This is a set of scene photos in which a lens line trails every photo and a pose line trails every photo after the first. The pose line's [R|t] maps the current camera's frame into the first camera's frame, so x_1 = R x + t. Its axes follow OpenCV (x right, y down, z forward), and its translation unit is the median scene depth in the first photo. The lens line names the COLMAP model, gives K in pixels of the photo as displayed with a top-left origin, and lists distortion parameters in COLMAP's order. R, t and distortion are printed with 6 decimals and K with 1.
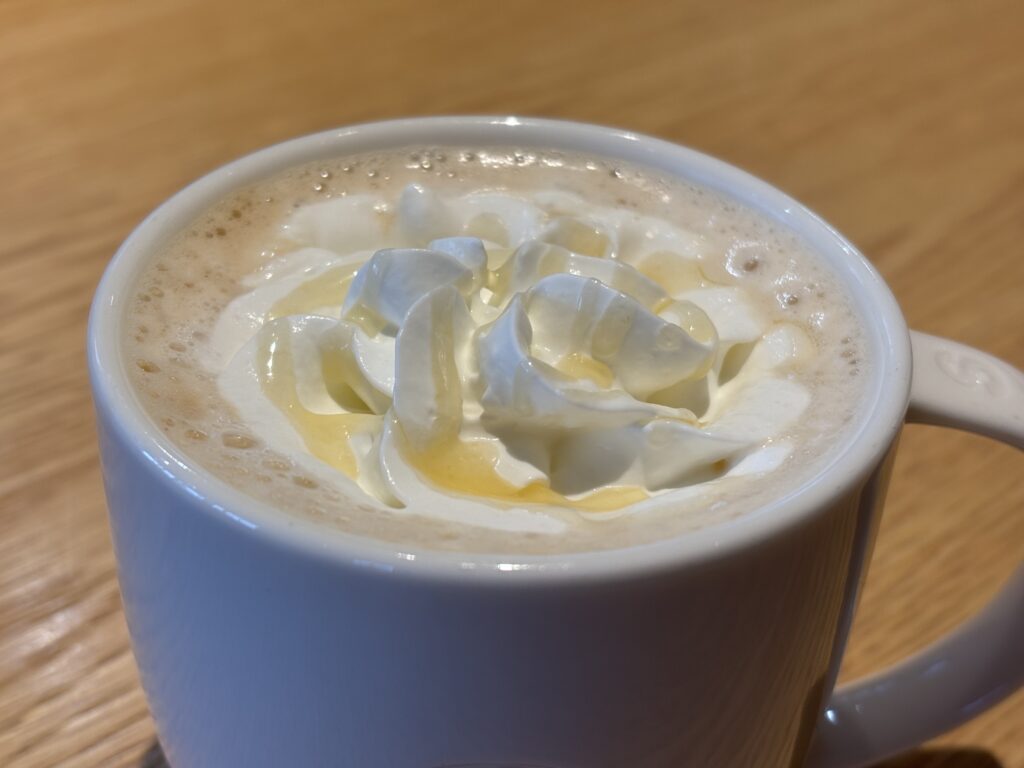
lens RADIAL K [[1484.4, 0, 512.0], [0, 1484.4, 384.0], [0, 0, 1]] dist [0.275140, -1.002595]
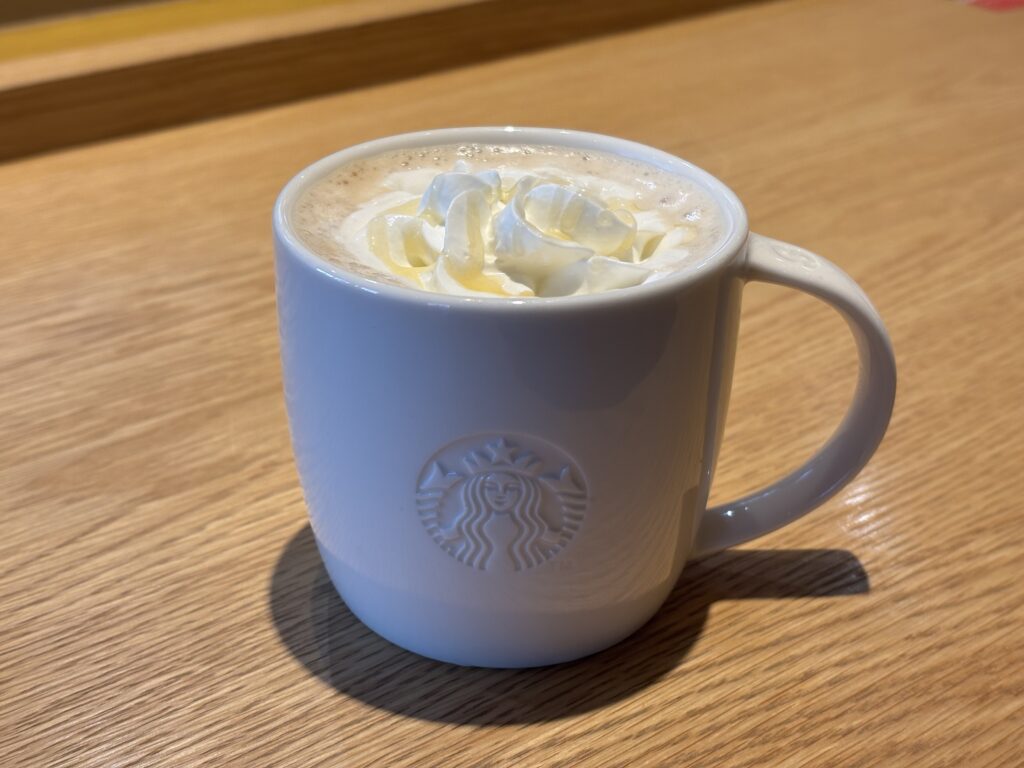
lens RADIAL K [[1484.4, 0, 512.0], [0, 1484.4, 384.0], [0, 0, 1]] dist [0.275140, -1.002595]
pose [[0.998628, -0.007239, -0.051858, 0.083436], [-0.000972, 0.987661, -0.156604, 0.414987], [0.052352, 0.156439, 0.986299, -0.654603]]
